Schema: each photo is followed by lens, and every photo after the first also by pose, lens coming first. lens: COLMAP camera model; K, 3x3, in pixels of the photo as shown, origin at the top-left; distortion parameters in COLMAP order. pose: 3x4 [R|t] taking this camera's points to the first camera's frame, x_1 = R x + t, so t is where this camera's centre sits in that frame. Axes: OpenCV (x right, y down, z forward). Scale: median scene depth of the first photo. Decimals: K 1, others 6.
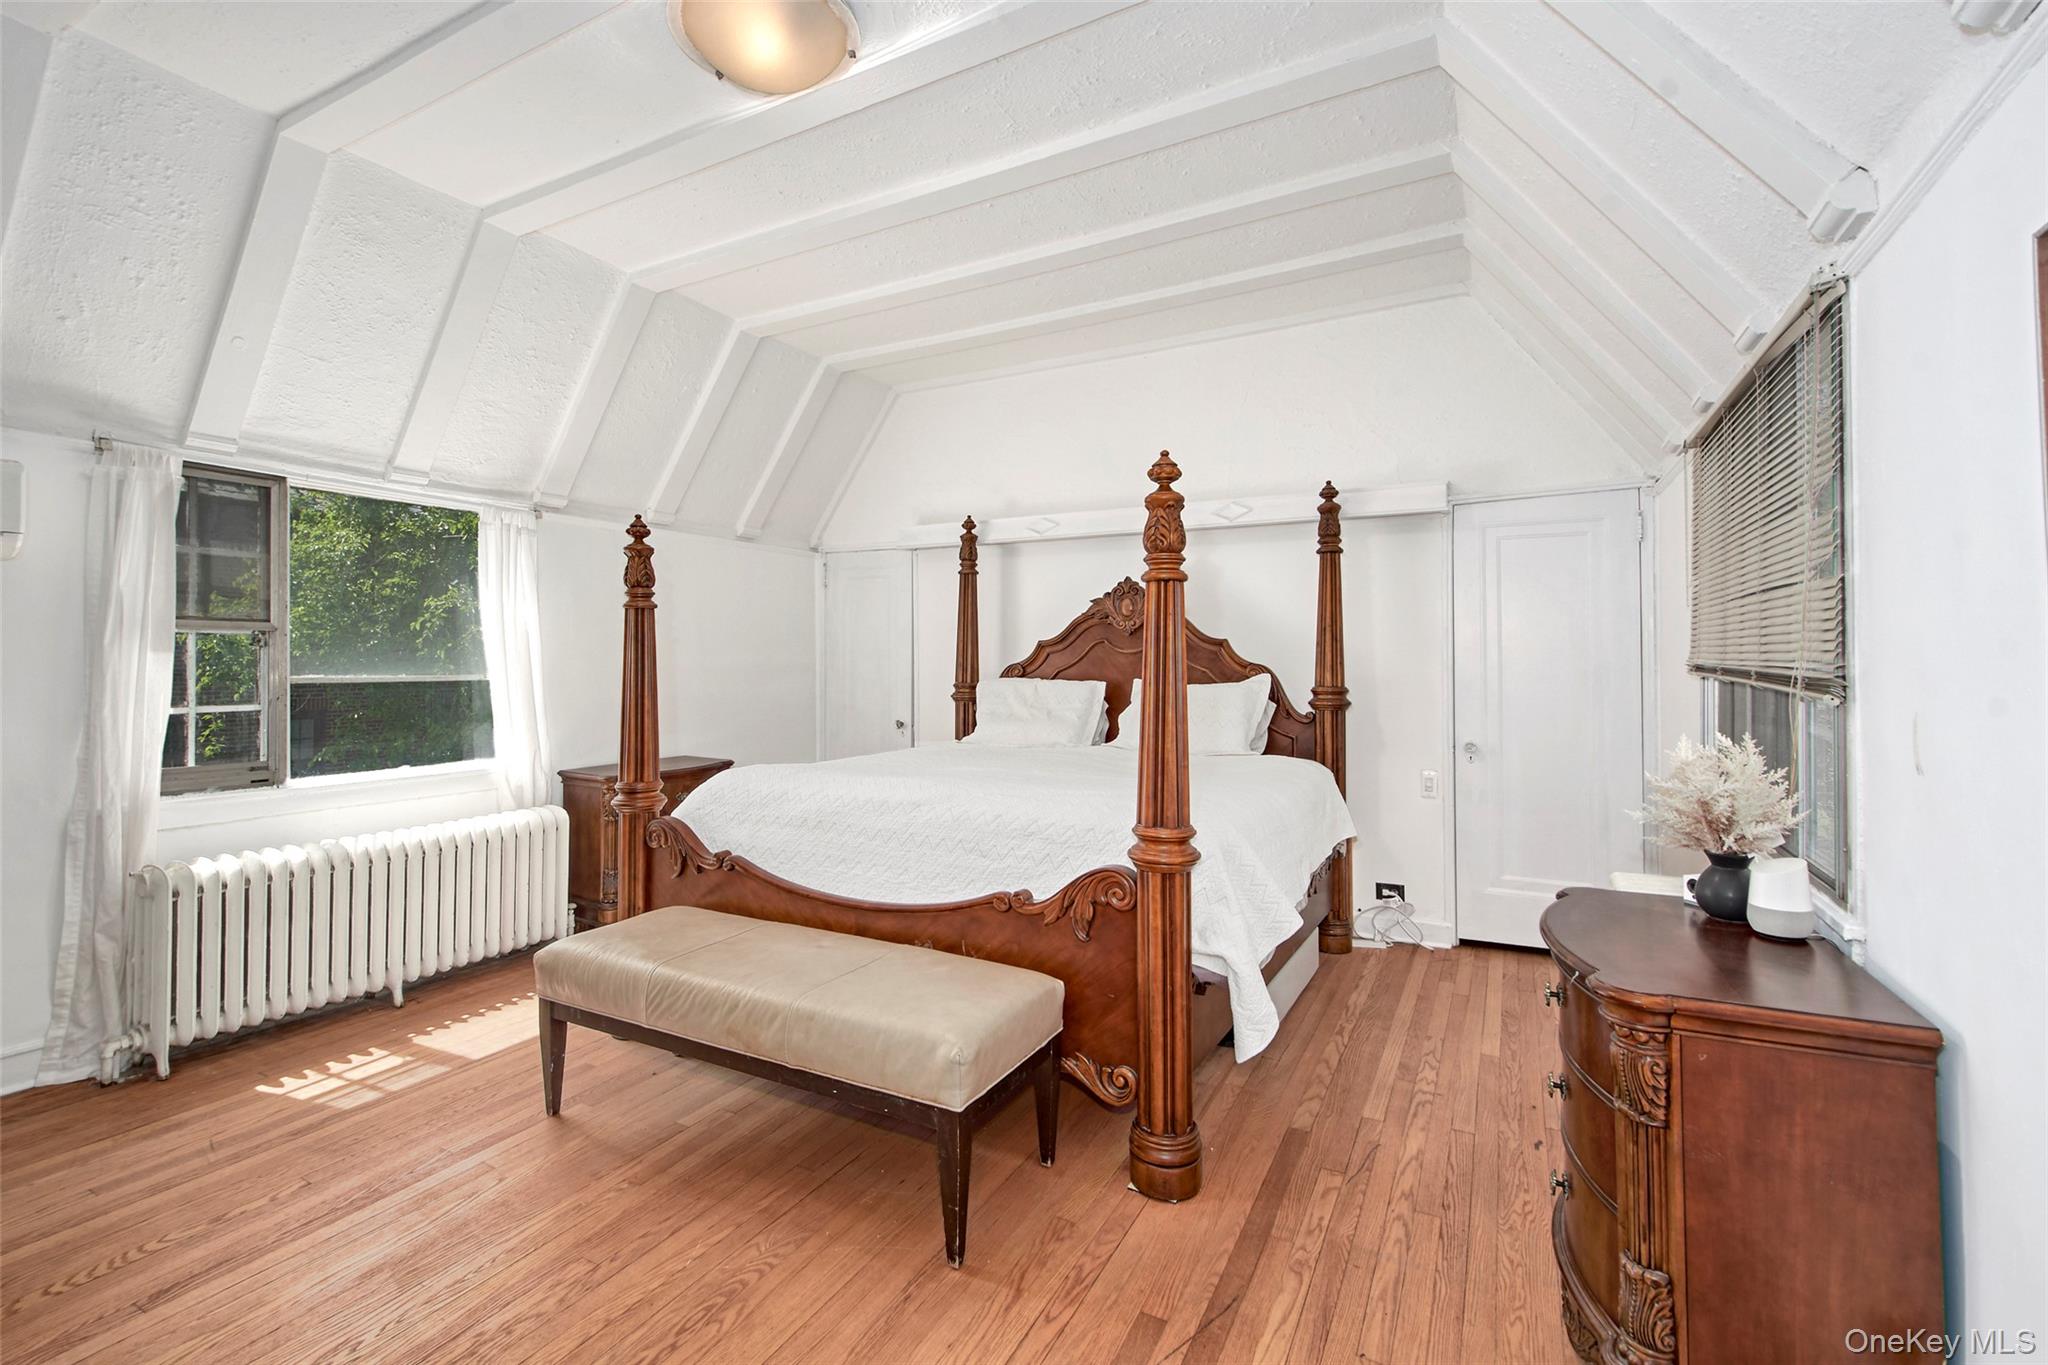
lens RADIAL K [[933.2, 0, 993.8], [0, 933.2, 686.5], [0, 0, 1]] dist [0.002352, -0.001834]
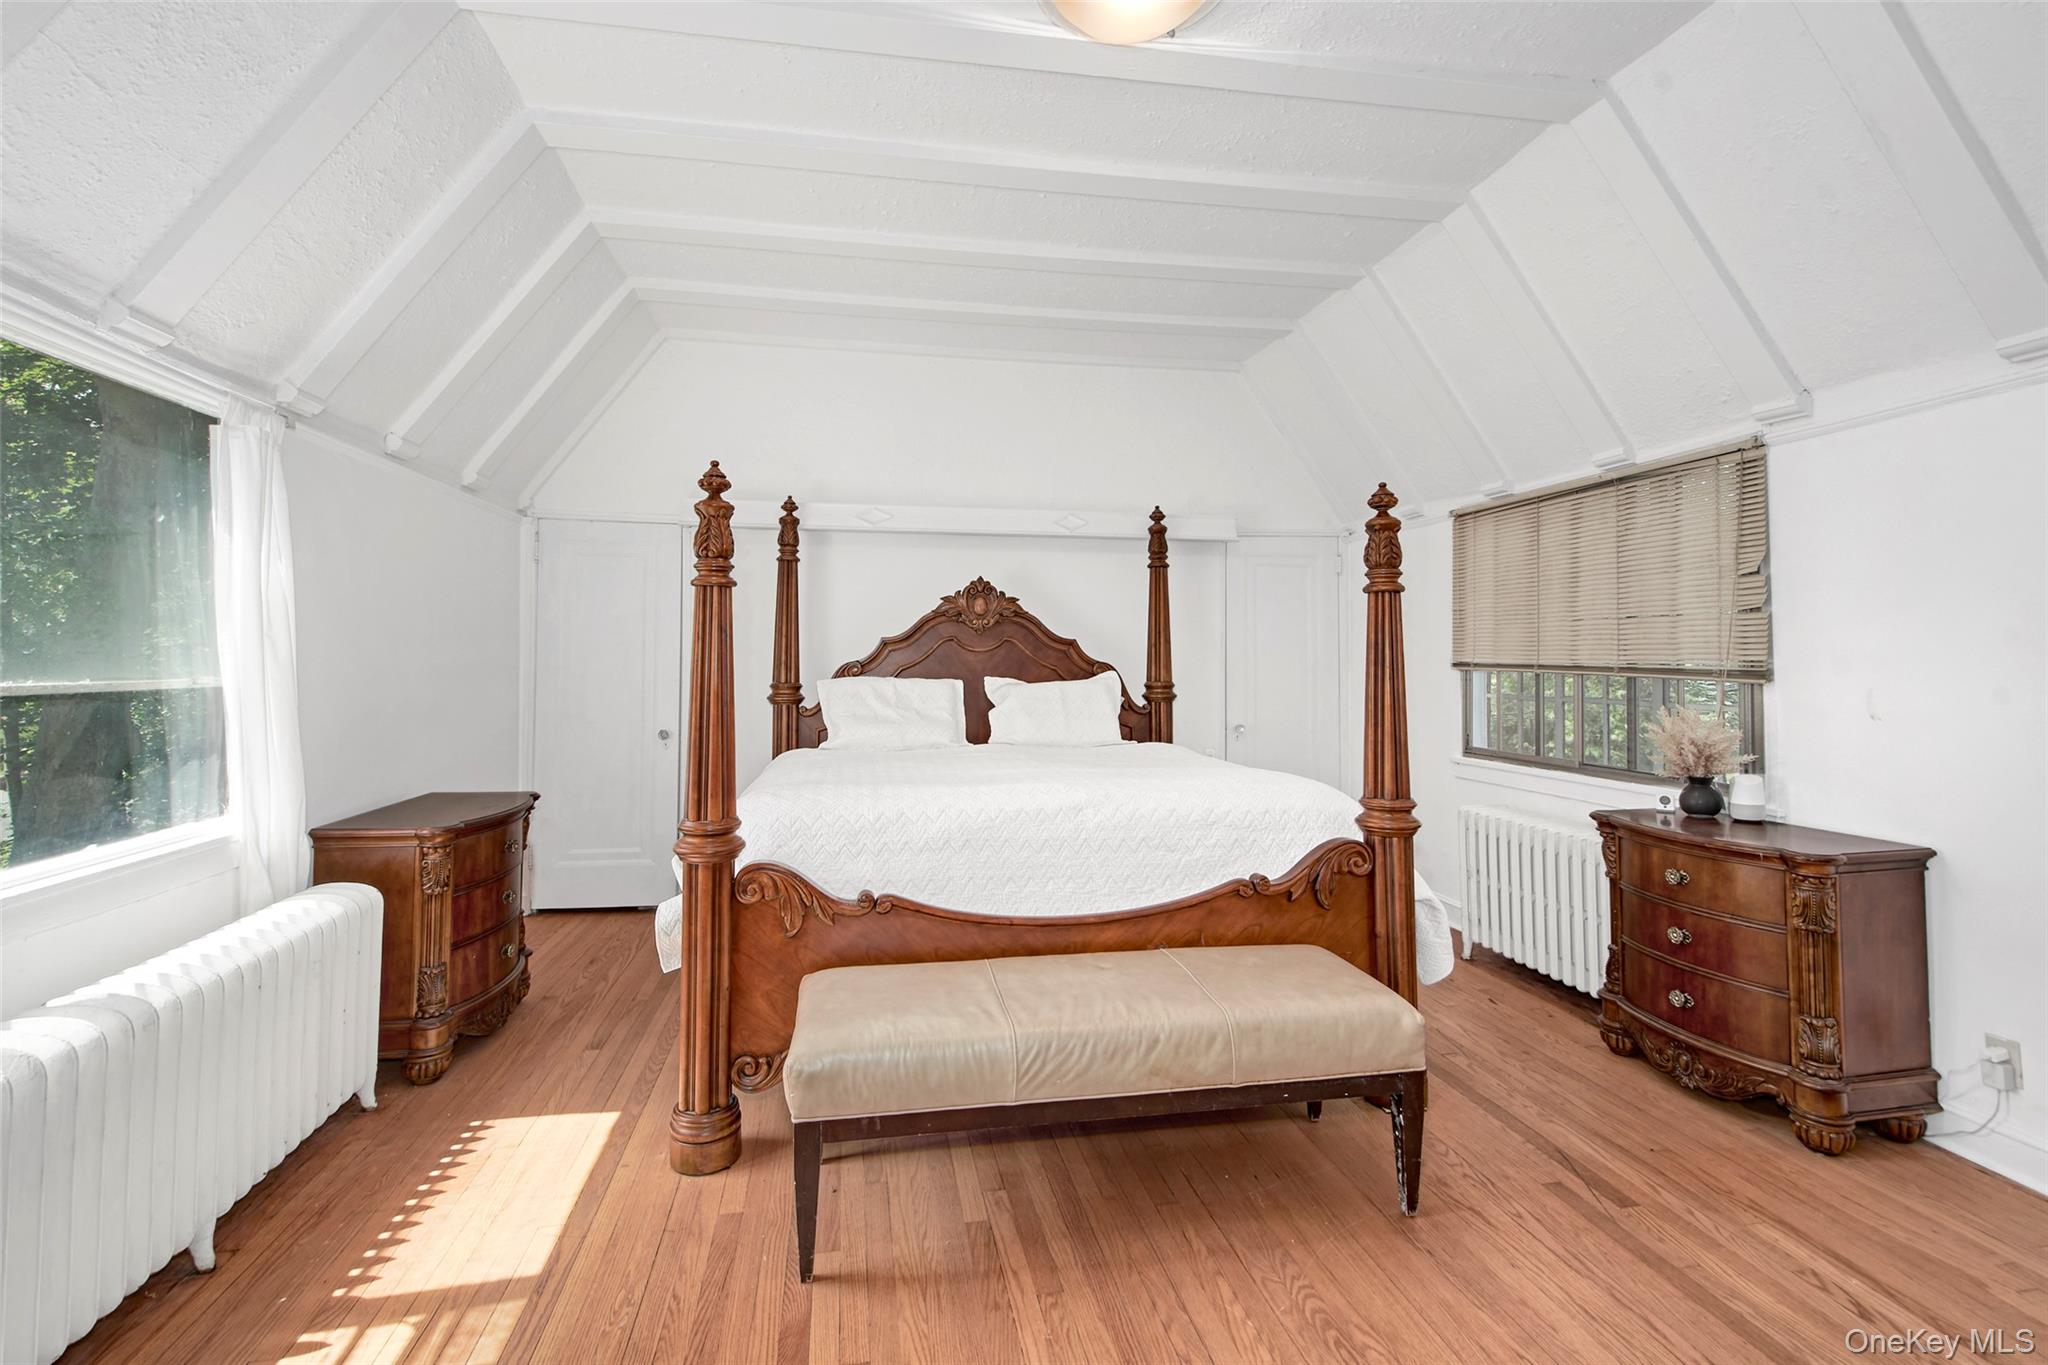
lens RADIAL K [[933.2, 0, 1022.4], [0, 933.2, 670.7], [0, 0, 1]] dist [0.002352, -0.001834]
pose [[0.773140, -0.003759, 0.634224, -0.518328], [0.014306, 0.999831, -0.011513, -0.002890], [-0.634074, 0.017975, 0.773063, 0.209792]]
